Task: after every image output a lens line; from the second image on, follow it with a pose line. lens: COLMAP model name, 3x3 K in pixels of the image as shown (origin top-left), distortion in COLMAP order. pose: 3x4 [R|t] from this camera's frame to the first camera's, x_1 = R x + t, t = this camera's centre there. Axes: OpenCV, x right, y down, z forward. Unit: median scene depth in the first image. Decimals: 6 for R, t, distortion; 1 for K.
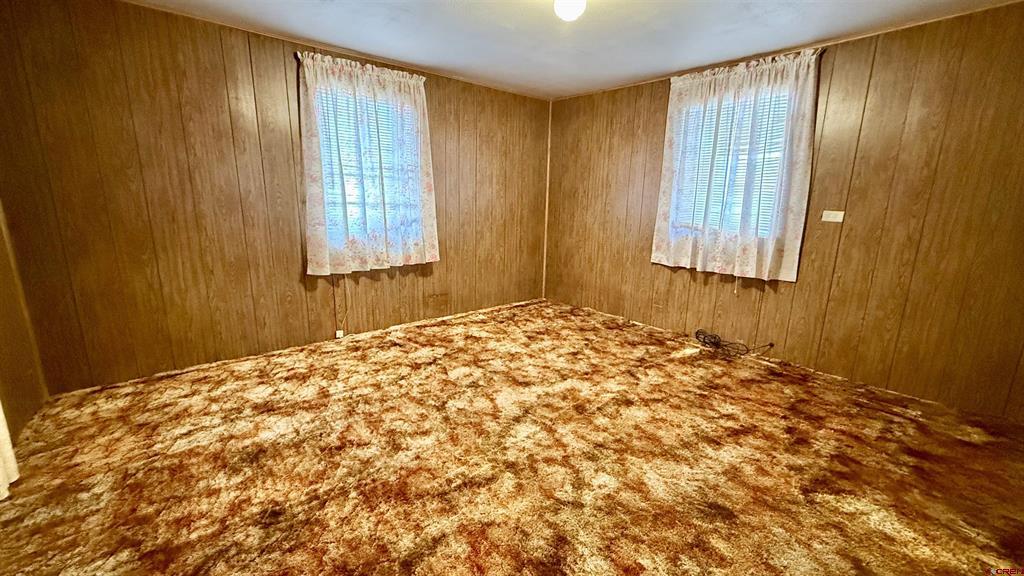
lens RADIAL K [[408.9, 0, 509.0], [0, 408.9, 289.0], [0, 0, 1]] dist [-0.000142, 0.000174]
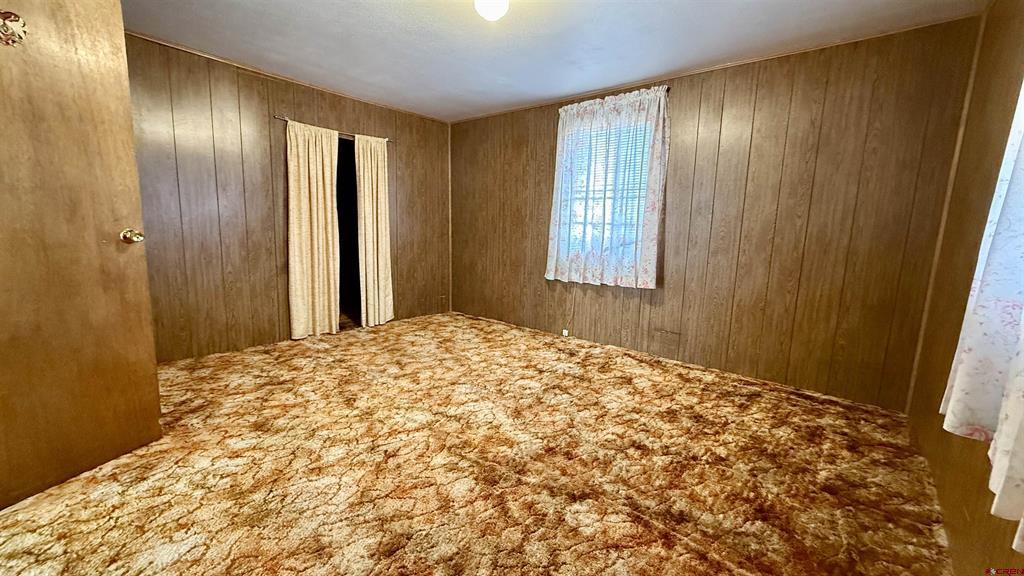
lens RADIAL K [[408.9, 0, 508.6], [0, 408.9, 287.6], [0, 0, 1]] dist [-0.000142, 0.000174]
pose [[0.162849, 0.144744, -0.975976, 0.690959], [-0.225262, 0.968509, 0.106050, -0.104215], [0.960592, 0.202581, 0.190326, 0.592415]]
